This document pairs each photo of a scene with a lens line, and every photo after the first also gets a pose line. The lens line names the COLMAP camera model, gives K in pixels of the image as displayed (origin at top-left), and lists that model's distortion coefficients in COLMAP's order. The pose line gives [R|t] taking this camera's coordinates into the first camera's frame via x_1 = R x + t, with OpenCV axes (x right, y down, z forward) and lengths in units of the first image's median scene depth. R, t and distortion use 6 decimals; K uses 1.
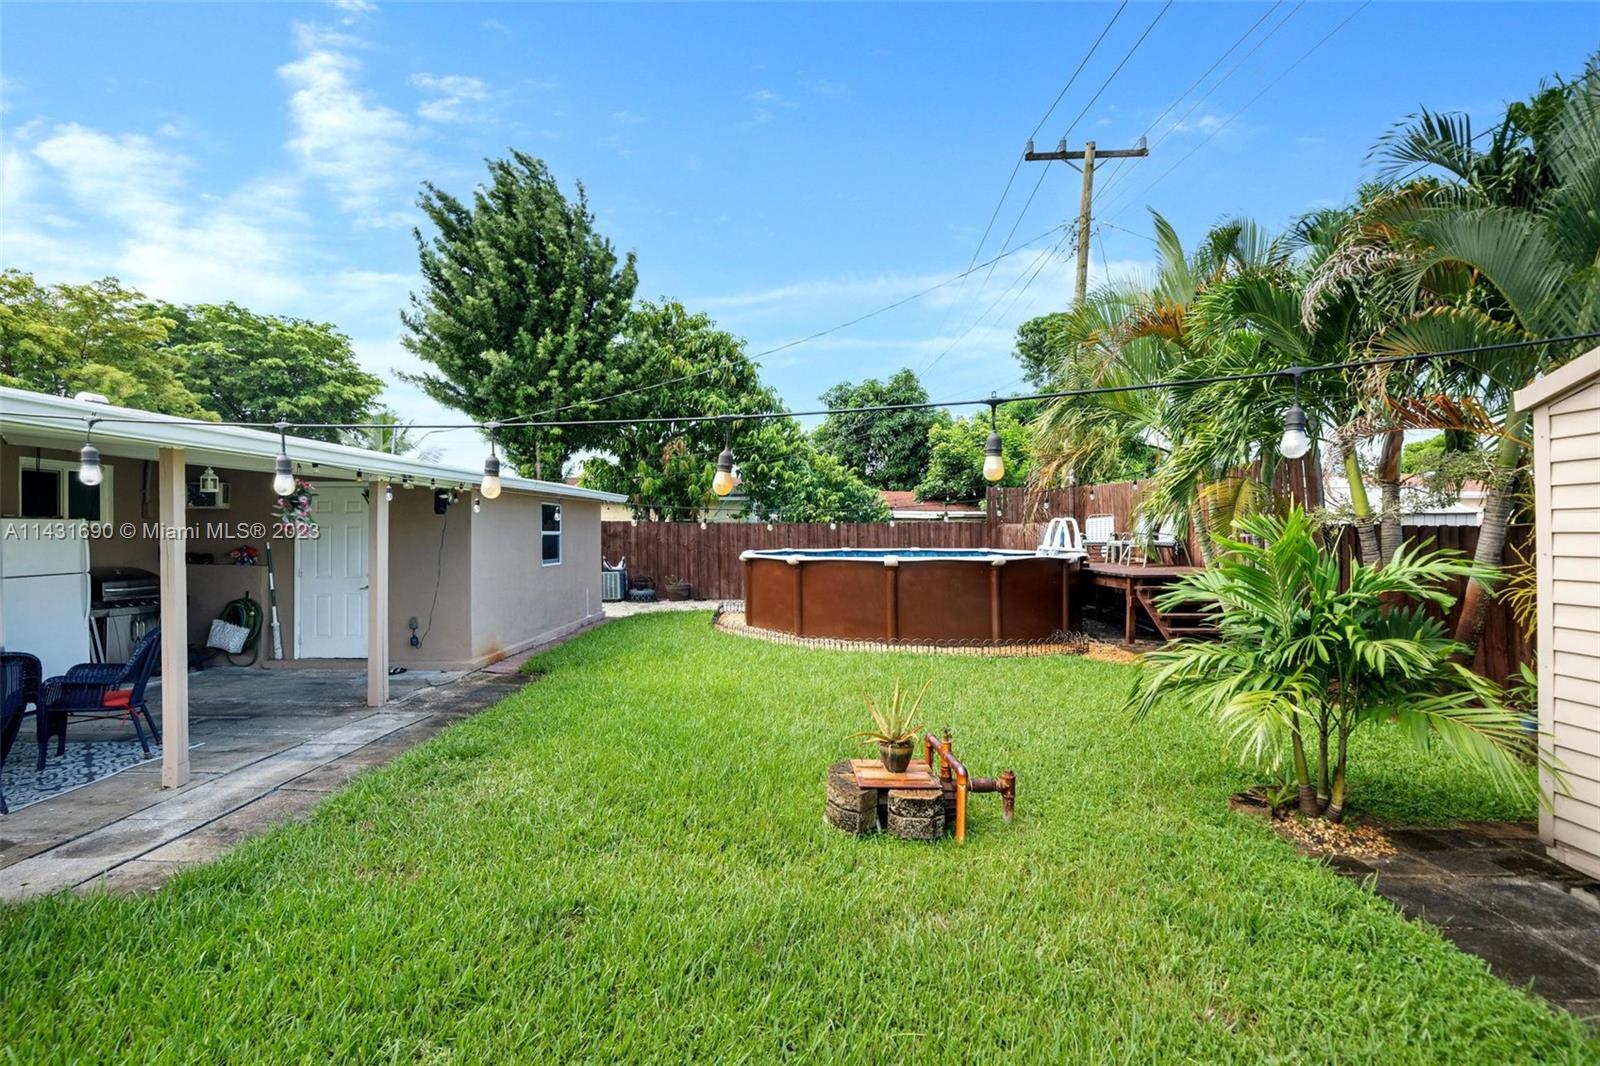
lens RADIAL K [[754.6, 0, 785.3], [0, 754.6, 549.9], [0, 0, 1]] dist [-0.003909, 0.000144]
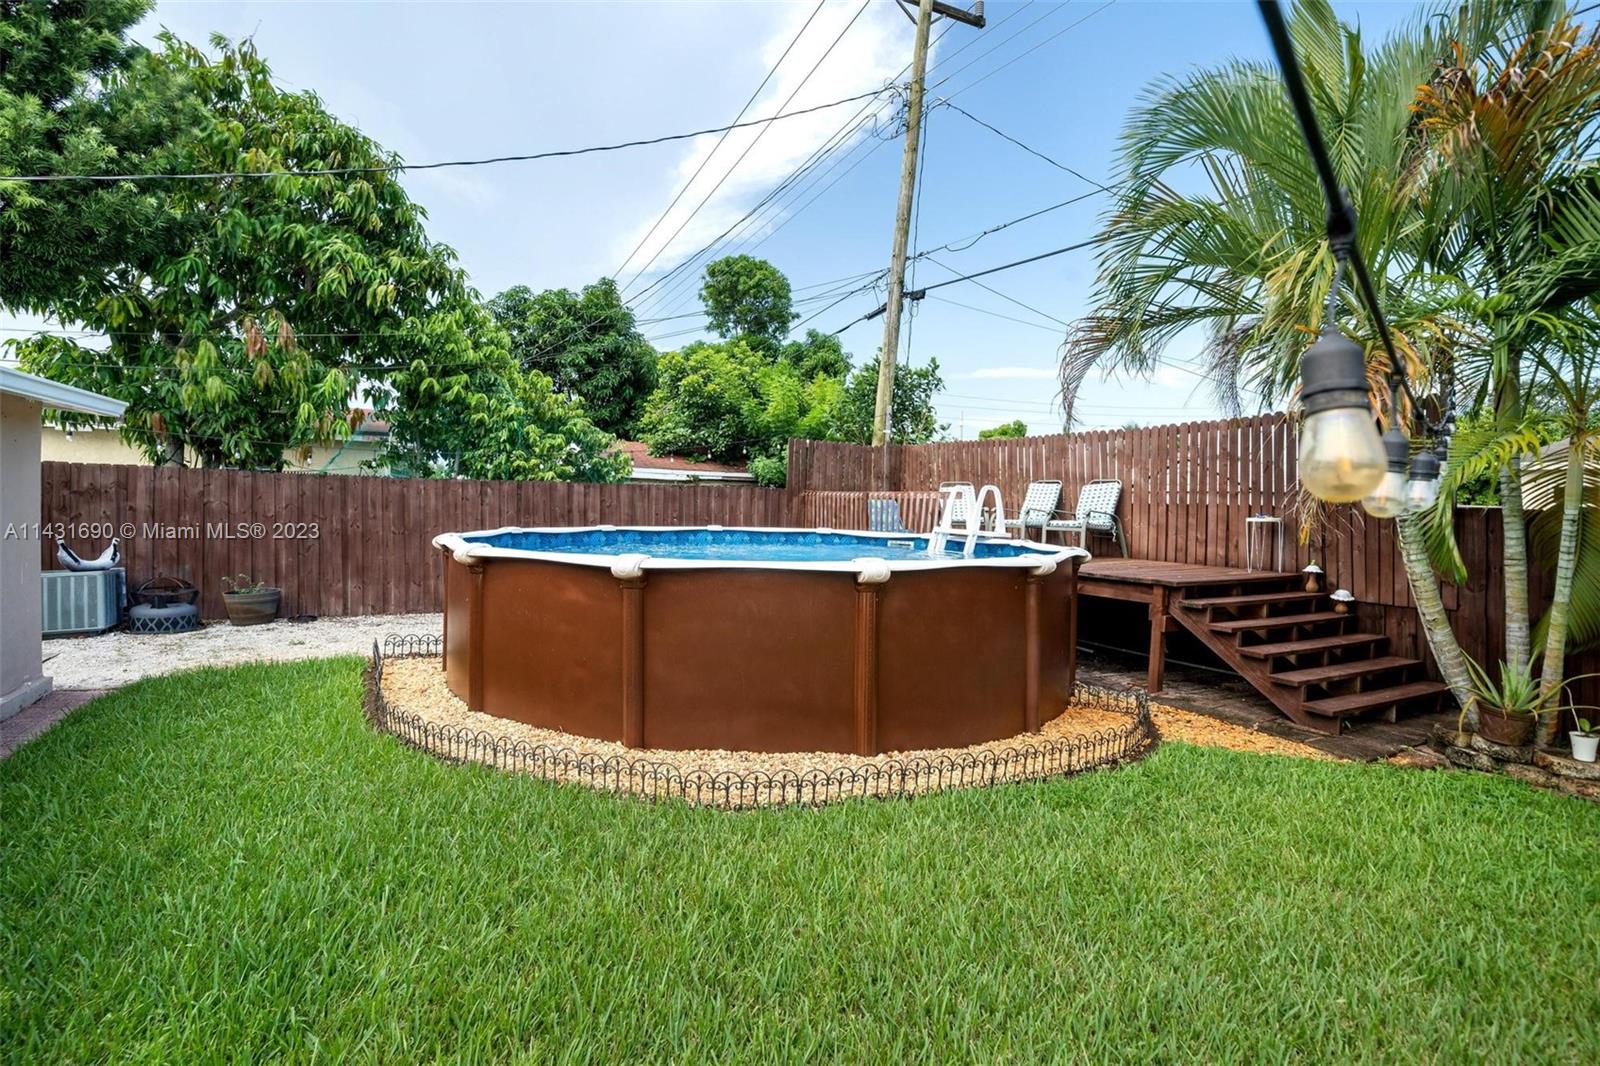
lens RADIAL K [[765.2, 0, 786.7], [0, 765.2, 516.7], [0, 0, 1]] dist [0.000071, -0.000048]
pose [[0.877939, 0.010589, 0.478655, -0.077472], [-0.012328, 0.999924, 0.000490, -0.010900], [-0.478614, -0.006331, 0.878003, 0.390974]]
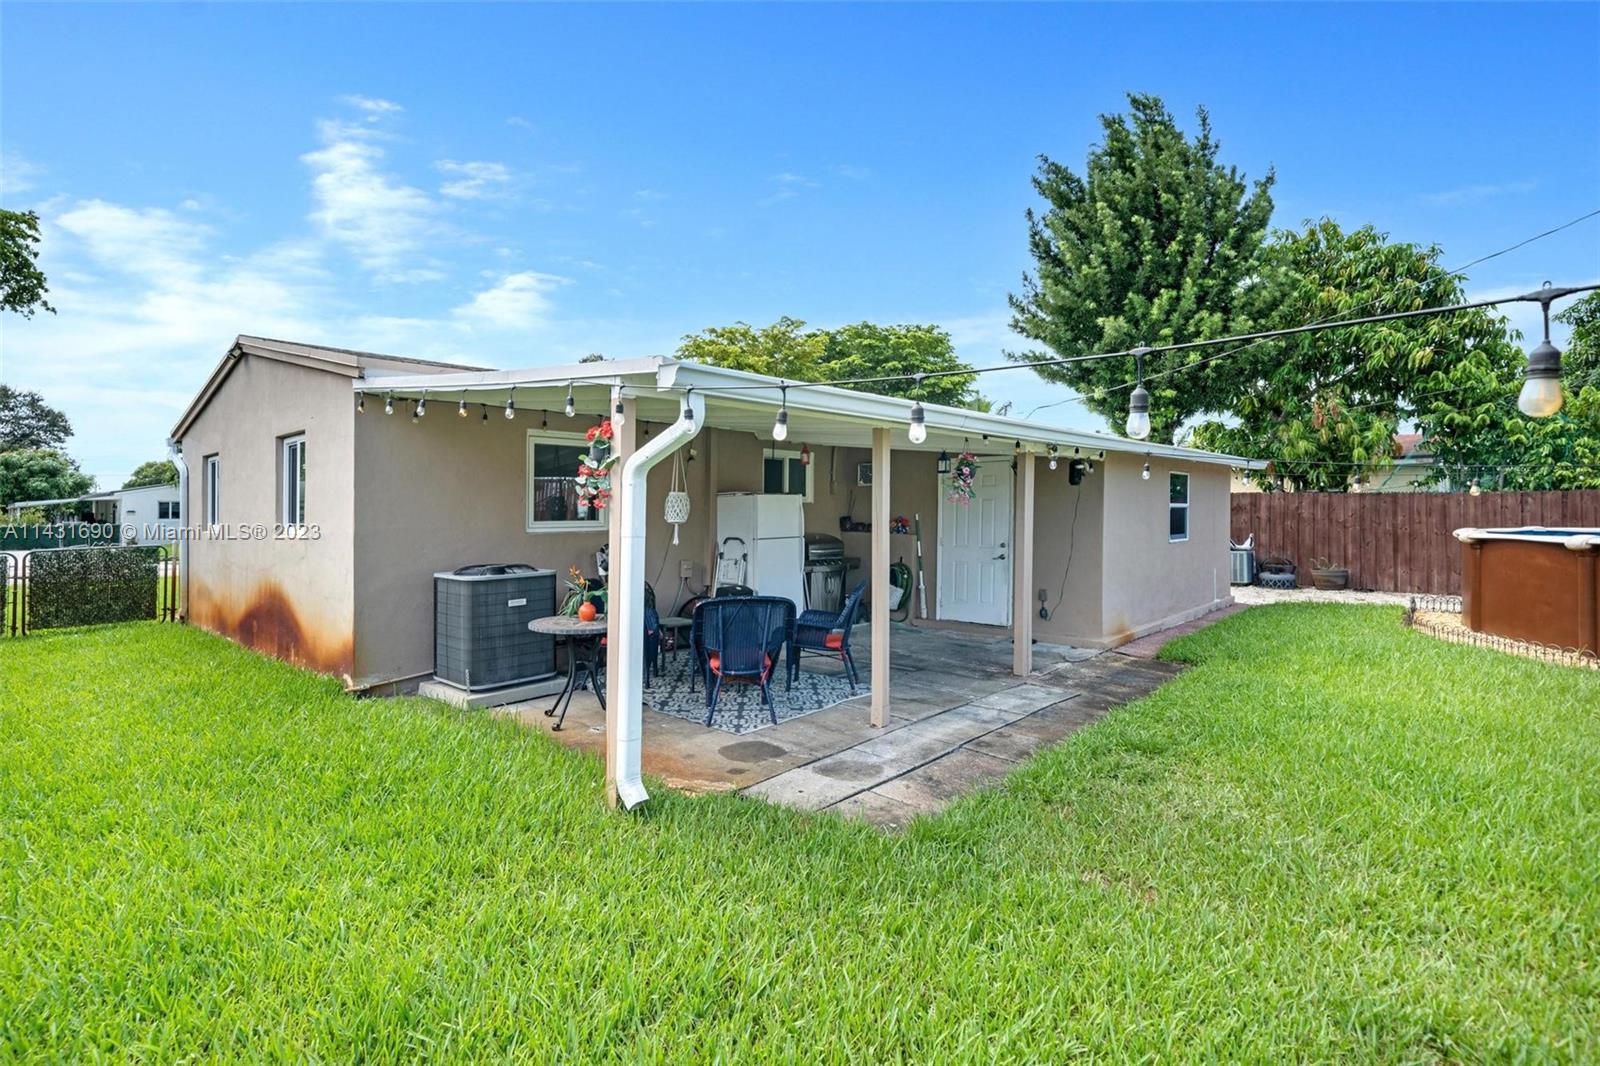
lens RADIAL K [[744.3, 0, 781.9], [0, 744.3, 517.2], [0, 0, 1]] dist [-0.000532, -0.000152]
pose [[0.745391, 0.005088, -0.666608, -0.051772], [-0.012644, 0.999899, -0.006507, 0.002432], [0.666508, 0.013279, 0.745380, 0.017358]]
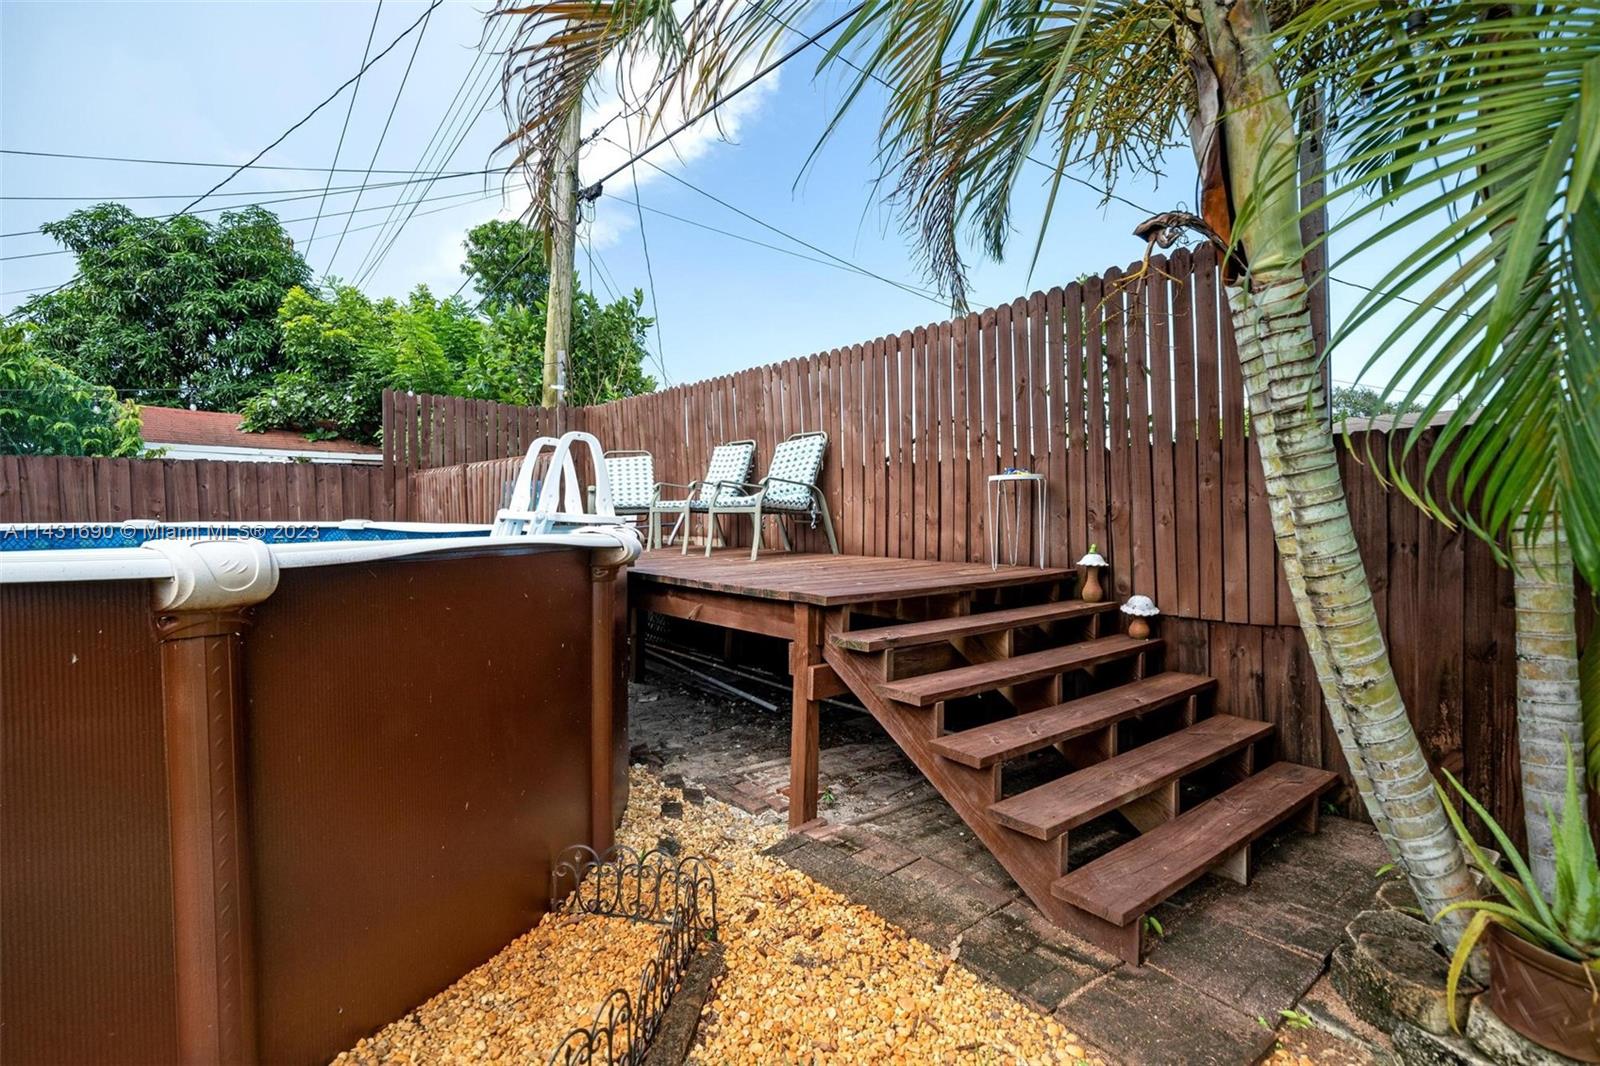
lens RADIAL K [[749.4, 0, 794.4], [0, 749.4, 535.1], [0, 0, 1]] dist [0.001047, 0.000102]
pose [[0.768045, -0.016067, 0.640195, 0.172711], [0.012138, 0.999871, 0.010532, 0.003978], [-0.640281, -0.000318, 0.768140, 0.509098]]
